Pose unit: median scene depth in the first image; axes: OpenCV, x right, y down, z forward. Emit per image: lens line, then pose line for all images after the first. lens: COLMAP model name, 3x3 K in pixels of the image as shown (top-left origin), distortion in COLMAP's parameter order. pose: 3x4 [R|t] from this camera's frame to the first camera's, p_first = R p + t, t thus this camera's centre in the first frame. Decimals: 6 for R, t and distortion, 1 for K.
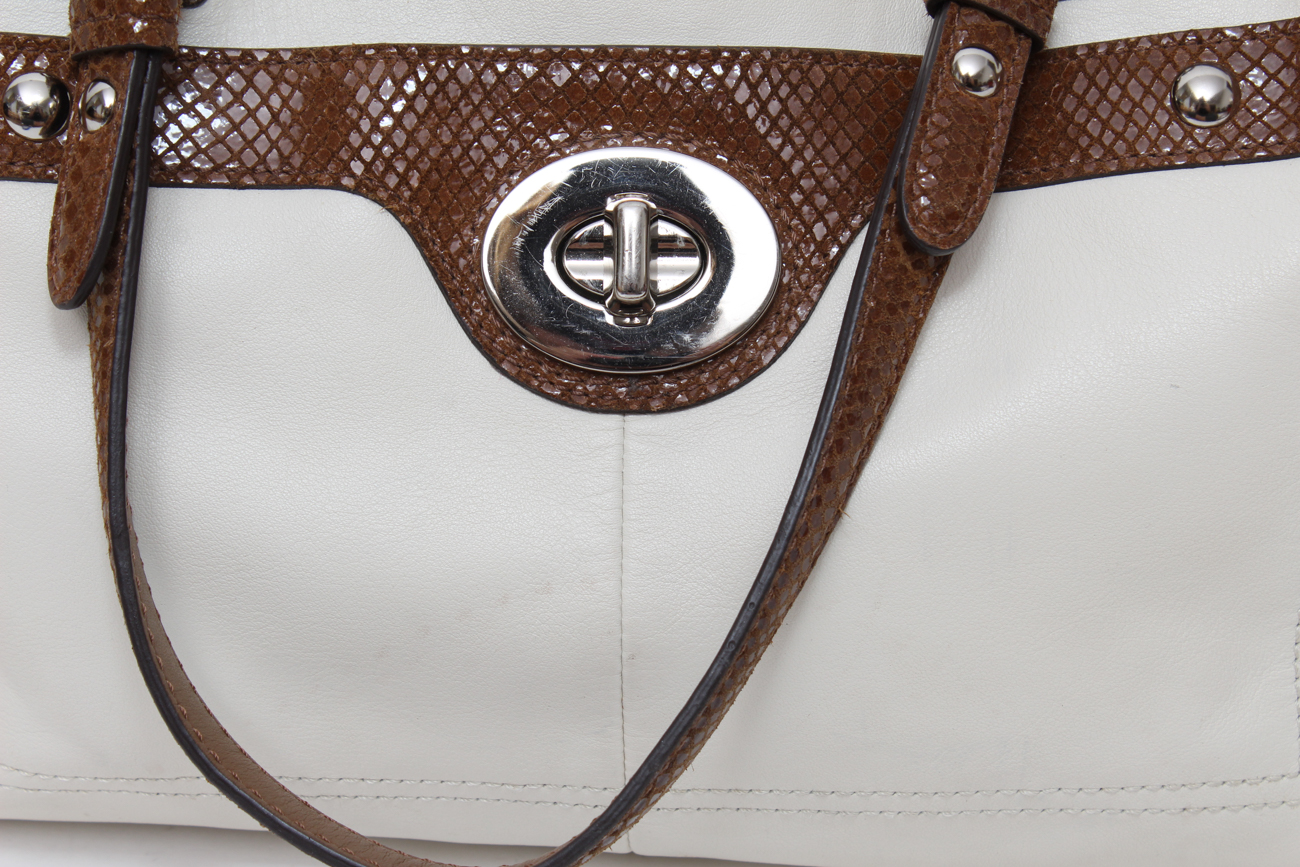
lens RADIAL K [[2155.6, 0, 650.0], [0, 2155.6, 433.5], [0, 0, 1]] dist [0.287594, -0.853594]
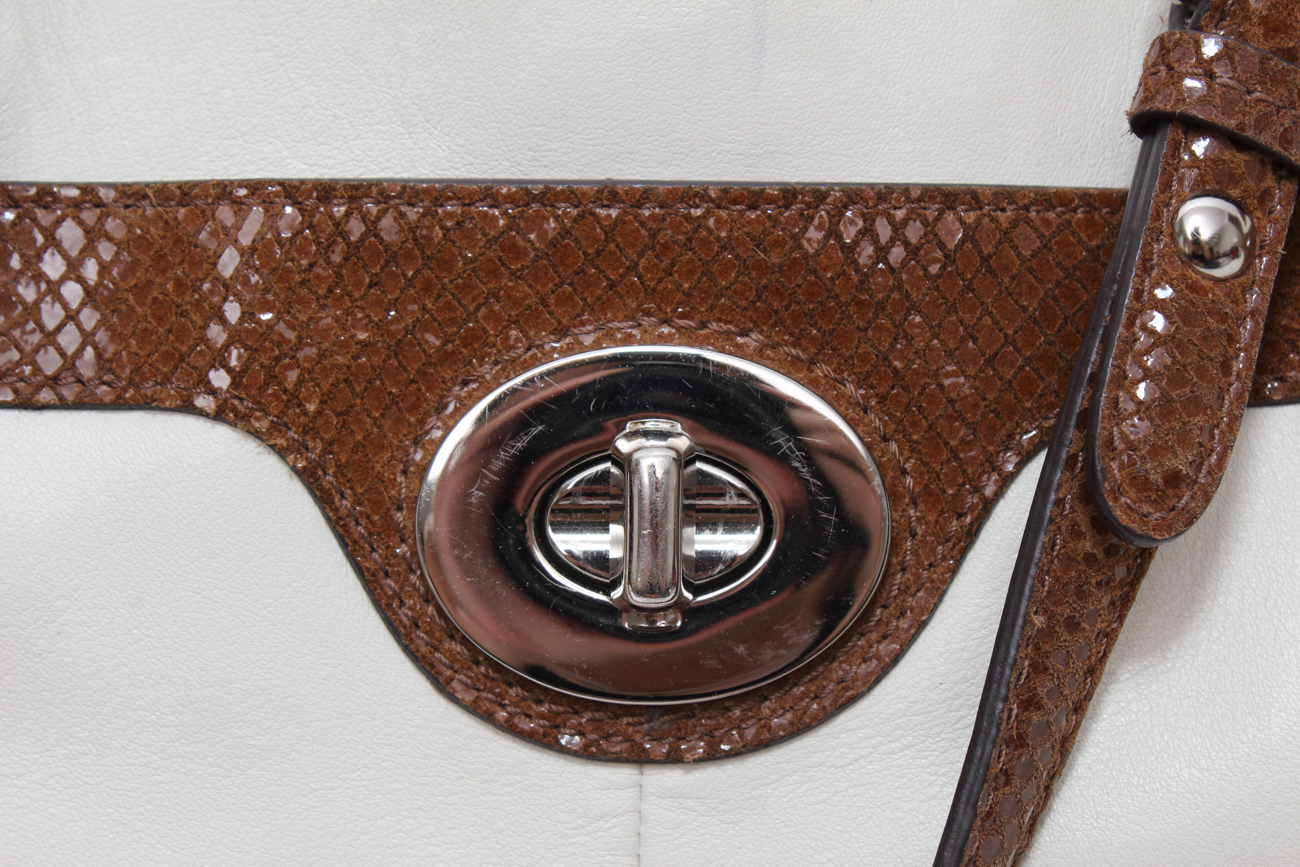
lens RADIAL K [[2155.6, 0, 650.0], [0, 2155.6, 433.5], [0, 0, 1]] dist [0.287594, -0.853594]
pose [[0.999911, 0.004836, -0.012416, -0.001916], [-0.003672, 0.995736, 0.092181, -0.164636], [0.012809, -0.092127, 0.995665, 0.369470]]
